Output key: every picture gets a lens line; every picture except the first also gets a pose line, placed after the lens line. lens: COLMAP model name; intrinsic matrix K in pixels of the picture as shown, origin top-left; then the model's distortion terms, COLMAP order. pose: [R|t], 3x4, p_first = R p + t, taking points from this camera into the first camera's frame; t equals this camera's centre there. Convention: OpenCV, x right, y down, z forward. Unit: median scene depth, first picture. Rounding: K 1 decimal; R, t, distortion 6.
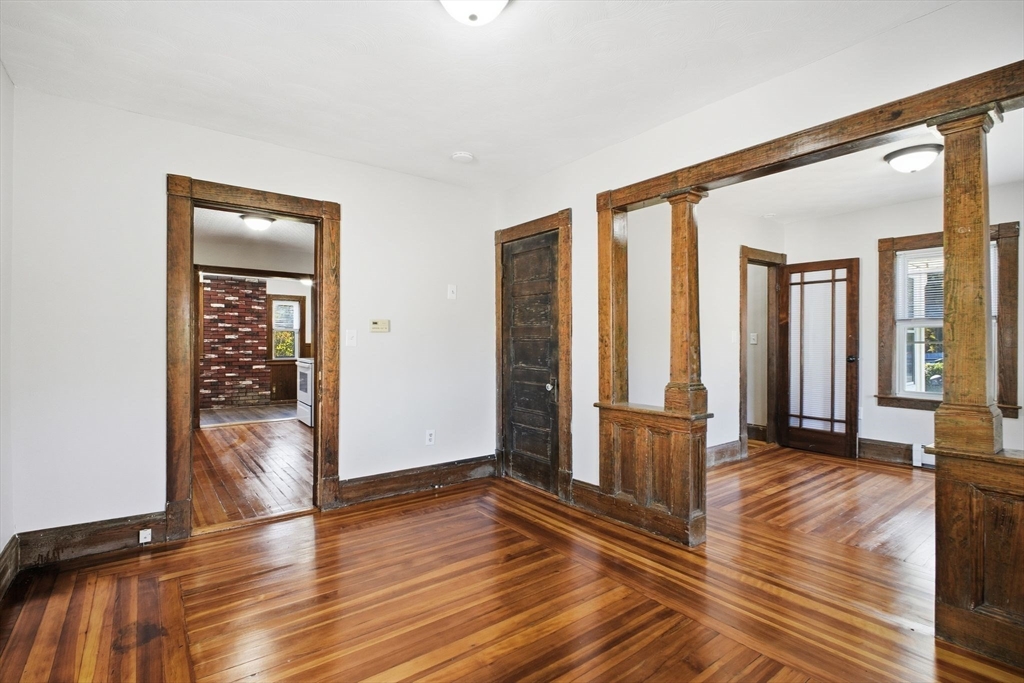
lens RADIAL K [[493.8, 0, 512.0], [0, 493.8, 341.5], [0, 0, 1]] dist [-0.001887, -0.000174]
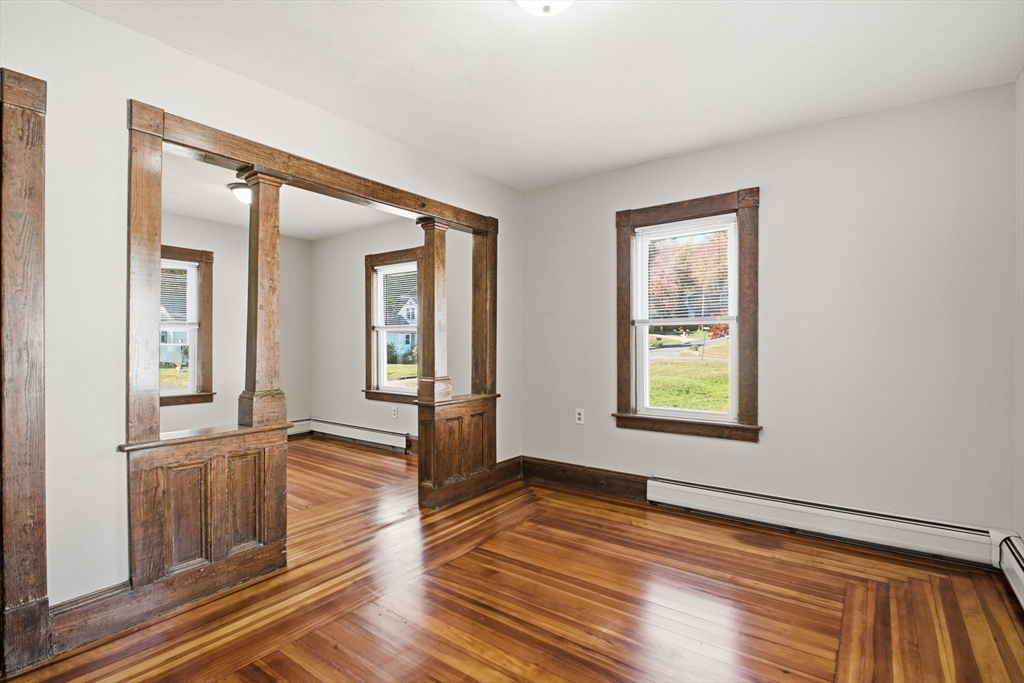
lens RADIAL K [[493.8, 0, 512.0], [0, 493.8, 341.5], [0, 0, 1]] dist [-0.001887, -0.000174]
pose [[-0.279201, 0.004248, 0.960223, -0.575015], [-0.000292, 0.999990, -0.004509, 0.001598], [-0.960233, -0.001539, -0.279197, 0.766605]]
